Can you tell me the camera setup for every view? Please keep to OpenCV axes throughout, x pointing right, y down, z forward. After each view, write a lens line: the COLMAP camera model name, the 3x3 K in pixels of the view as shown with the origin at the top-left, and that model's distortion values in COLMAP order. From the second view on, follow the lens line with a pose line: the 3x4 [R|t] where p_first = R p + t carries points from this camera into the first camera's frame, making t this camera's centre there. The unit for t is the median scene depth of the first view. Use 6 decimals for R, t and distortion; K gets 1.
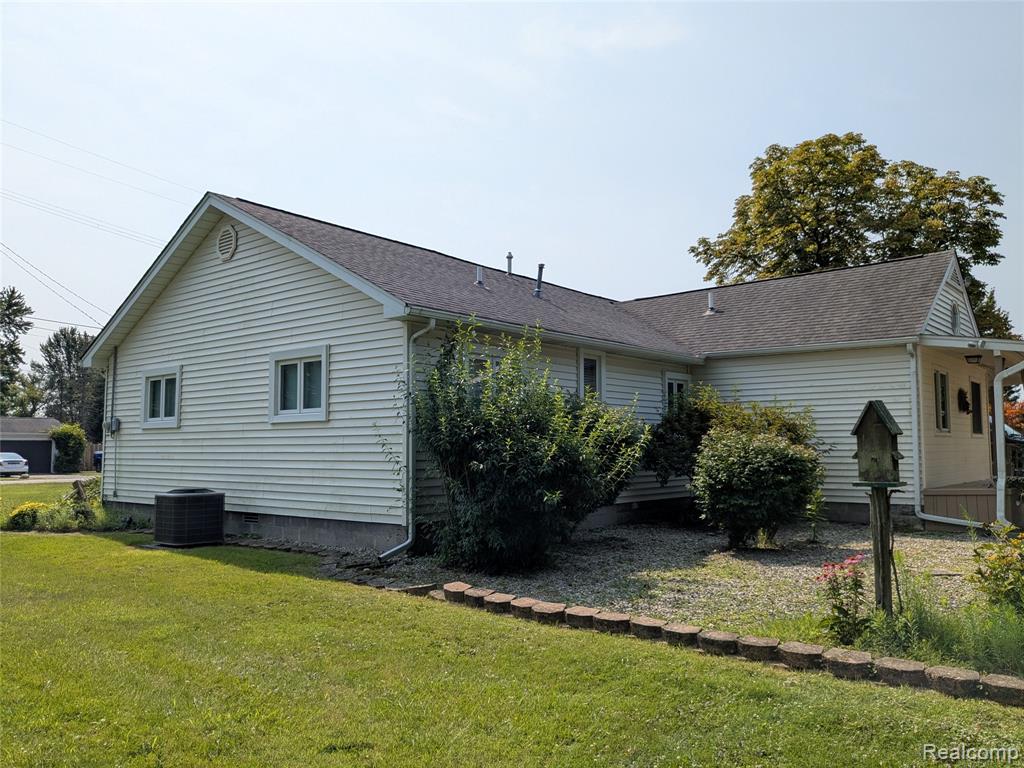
lens RADIAL K [[812.3, 0, 512.0], [0, 812.3, 384.0], [0, 0, 1]] dist [0.059528, -0.097047]
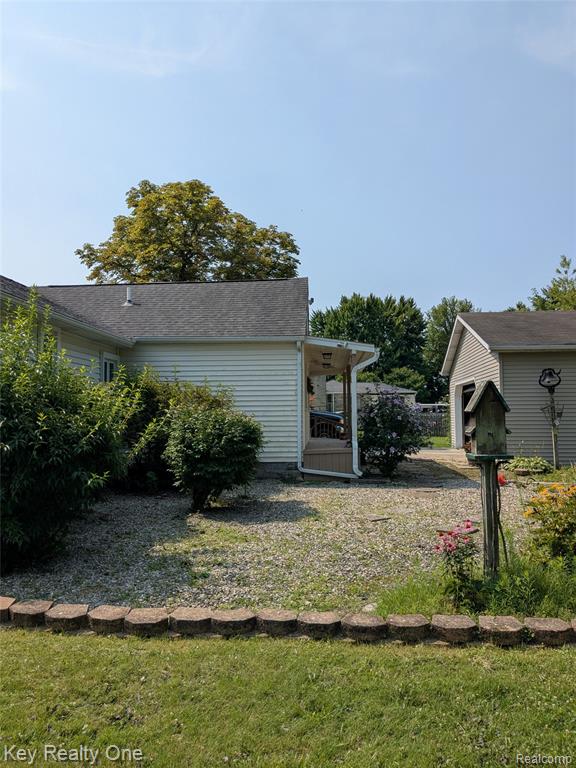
lens RADIAL K [[609.2, 0, 288.9], [0, 609.2, 380.4], [0, 0, 1]] dist [0.059528, -0.097047]
pose [[0.808654, 0.033172, 0.587349, -0.093658], [-0.043169, 0.999063, 0.003009, 0.010349], [-0.586699, -0.027789, 0.809328, 0.177615]]
